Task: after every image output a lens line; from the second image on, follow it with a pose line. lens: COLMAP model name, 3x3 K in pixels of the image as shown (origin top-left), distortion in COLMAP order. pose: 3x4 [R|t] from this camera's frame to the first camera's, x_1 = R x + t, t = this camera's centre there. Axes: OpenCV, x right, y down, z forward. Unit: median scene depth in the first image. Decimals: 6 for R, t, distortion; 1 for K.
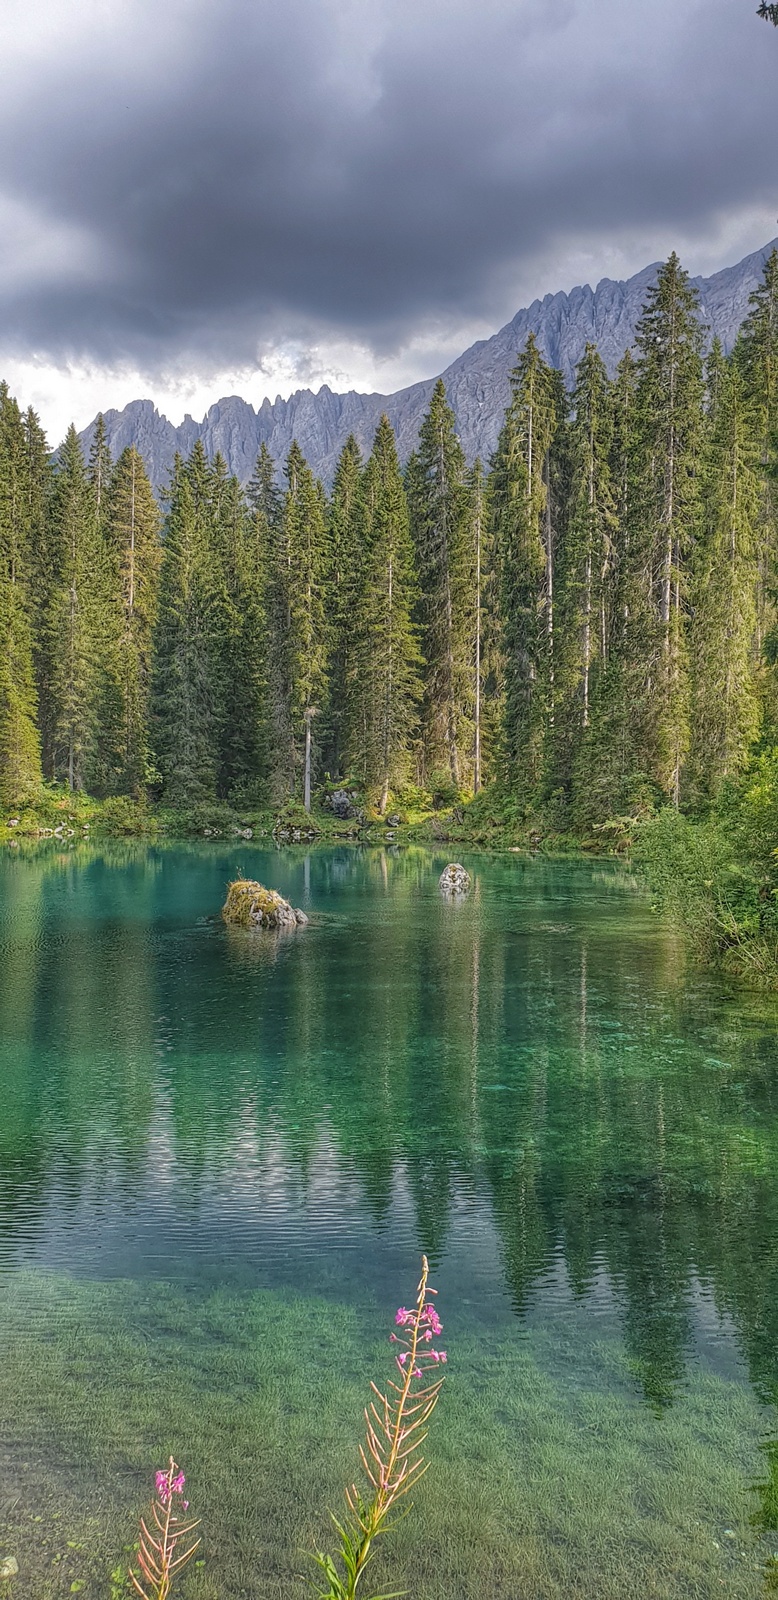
lens RADIAL K [[1324.5, 0, 410.8], [0, 1324.5, 804.9], [0, 0, 1]] dist [0.240877, -0.832521]
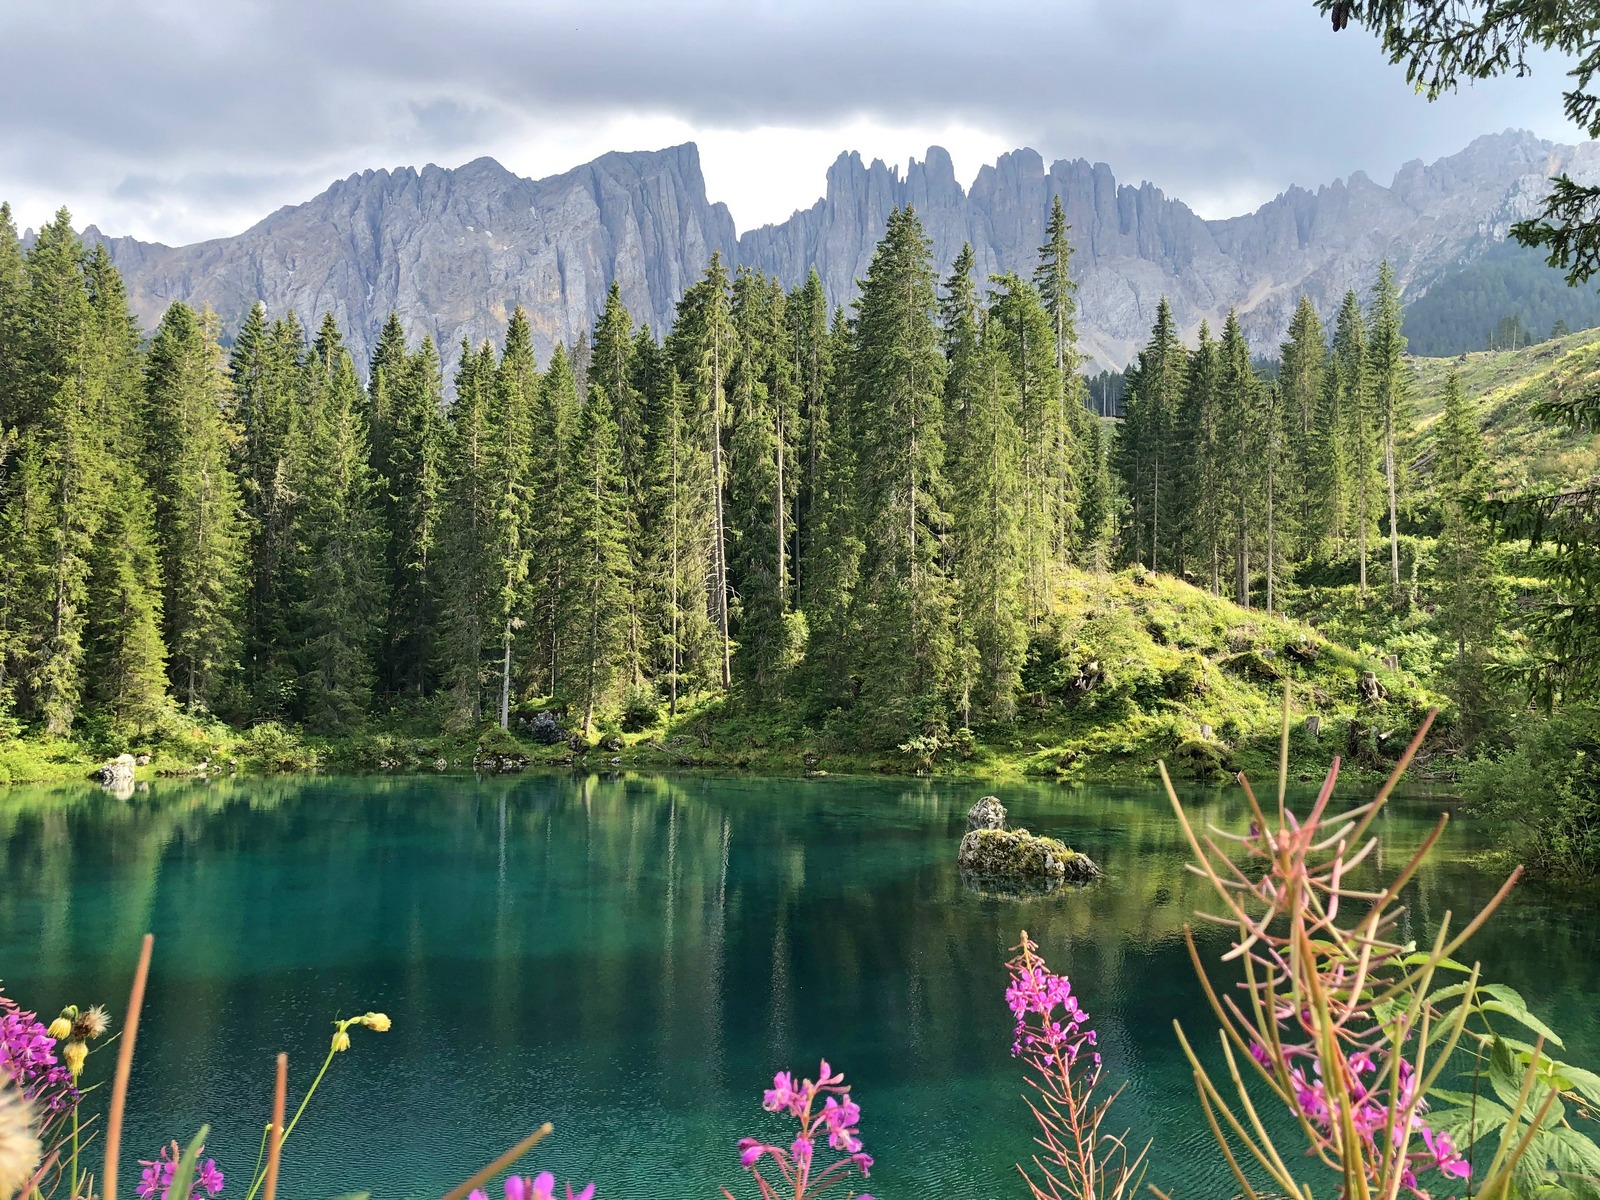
lens RADIAL K [[1376.2, 0, 810.3], [0, 1376.2, 580.6], [0, 0, 1]] dist [0.079607, -0.007943]
pose [[0.891564, 0.031561, 0.451793, -0.310180], [0.009219, 0.996097, -0.087778, -0.015049], [-0.452800, 0.082424, 0.887794, 0.076702]]
